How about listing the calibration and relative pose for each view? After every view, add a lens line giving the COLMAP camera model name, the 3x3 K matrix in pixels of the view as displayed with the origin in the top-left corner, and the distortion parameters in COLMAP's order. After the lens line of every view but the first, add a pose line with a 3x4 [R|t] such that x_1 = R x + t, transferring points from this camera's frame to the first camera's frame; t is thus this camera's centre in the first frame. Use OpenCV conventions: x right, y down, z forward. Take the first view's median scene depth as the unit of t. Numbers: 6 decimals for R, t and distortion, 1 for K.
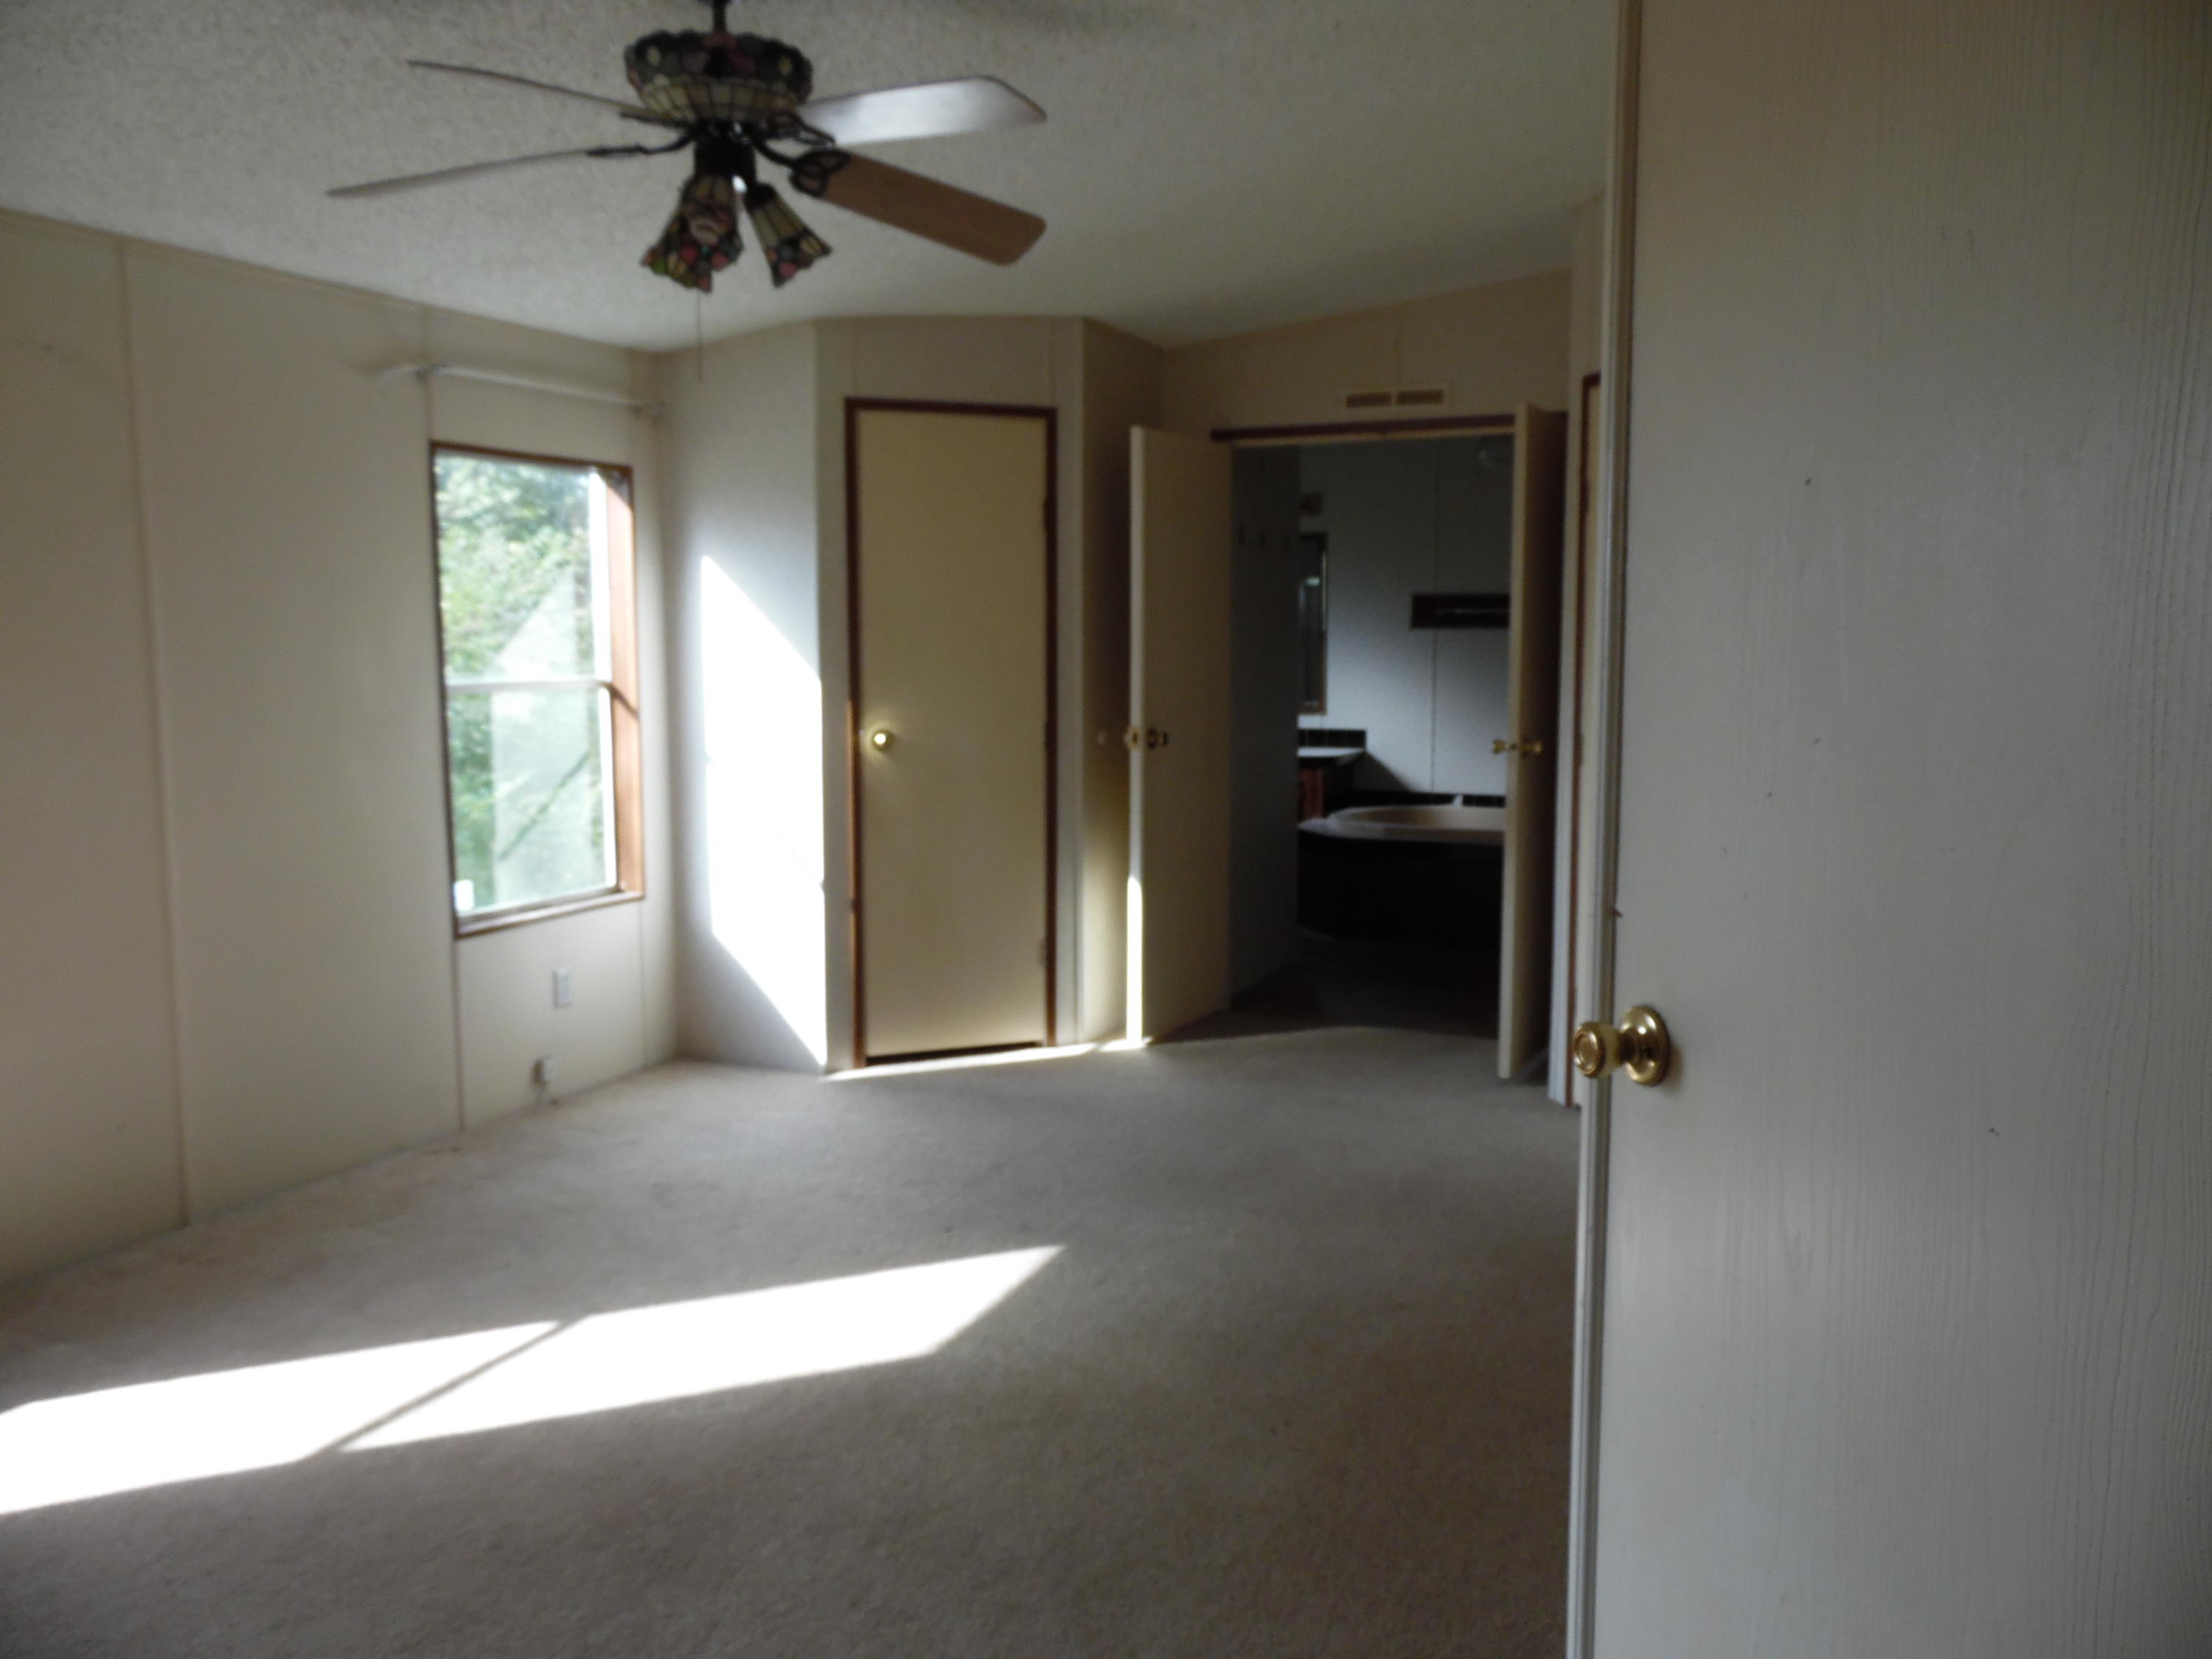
lens RADIAL K [[1617.5, 0, 1109.6], [0, 1617.5, 819.4], [0, 0, 1]] dist [0.000466, 0.003784]
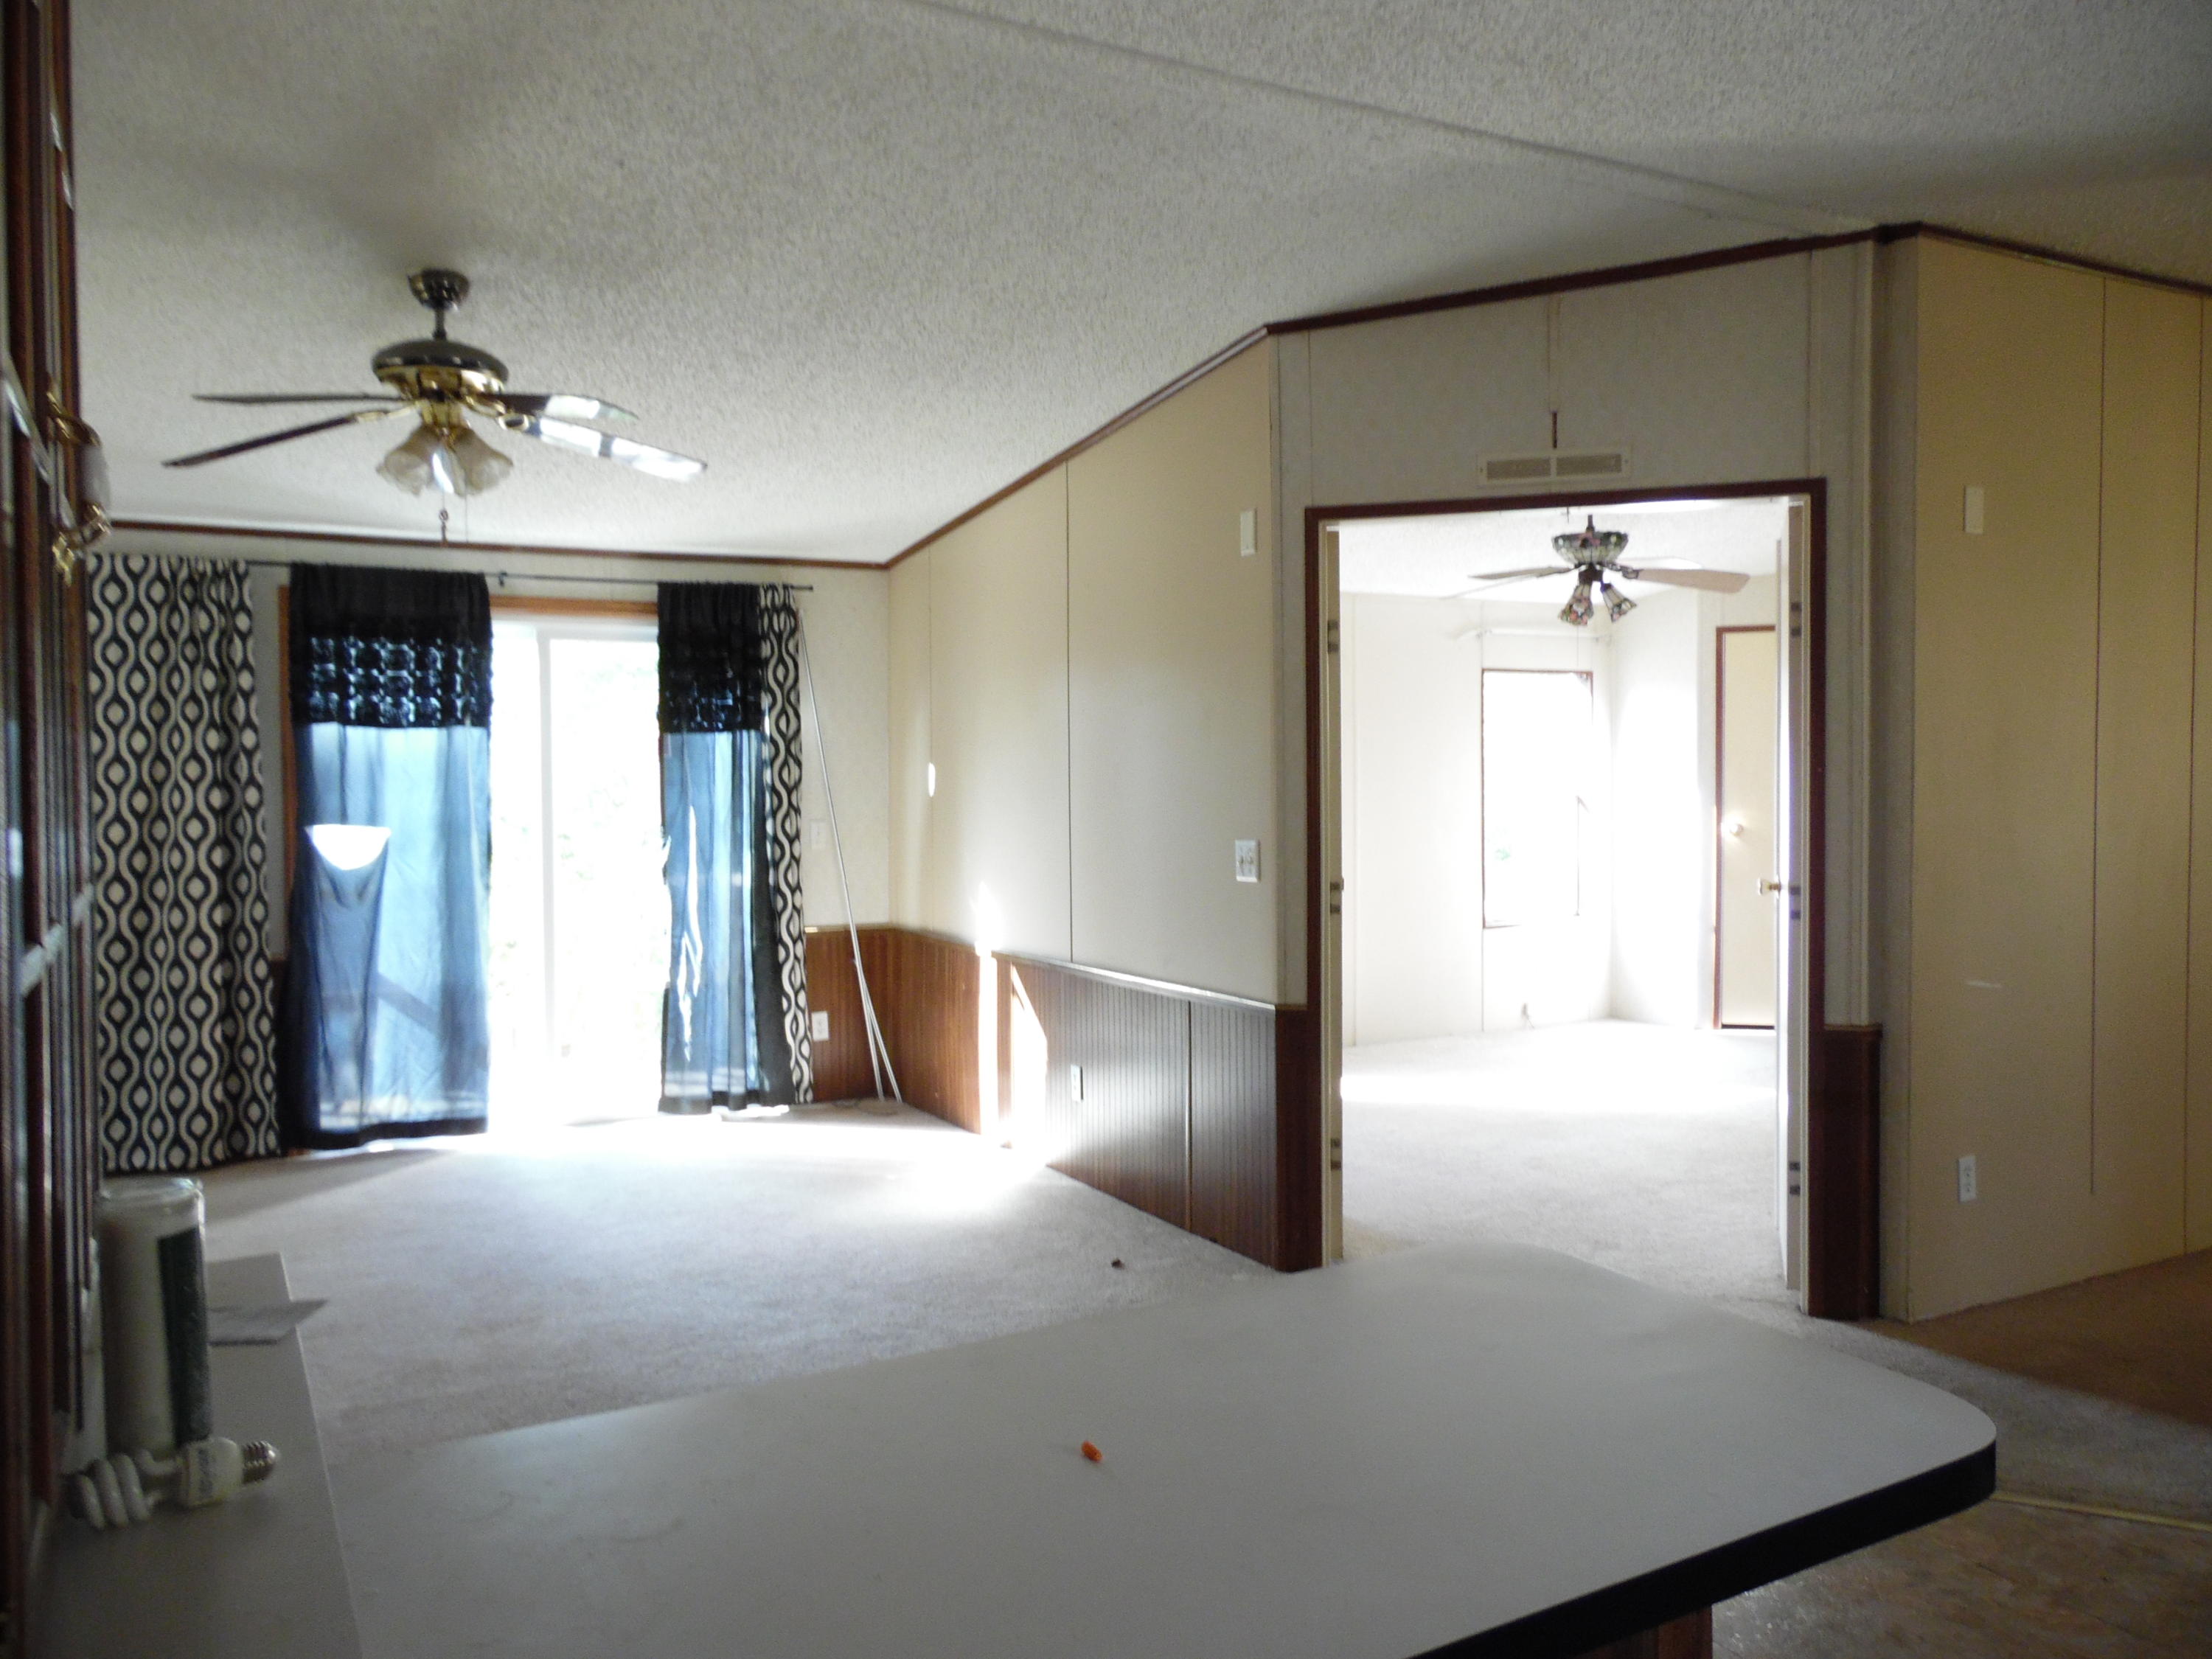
lens RADIAL K [[1617.5, 0, 1108.1], [0, 1617.5, 821.6], [0, 0, 1]] dist [0.000466, 0.003784]
pose [[0.804617, 0.013421, -0.593643, 0.424461], [-0.059370, 0.996553, -0.057940, 0.100640], [0.590819, 0.081864, 0.802640, -0.917064]]
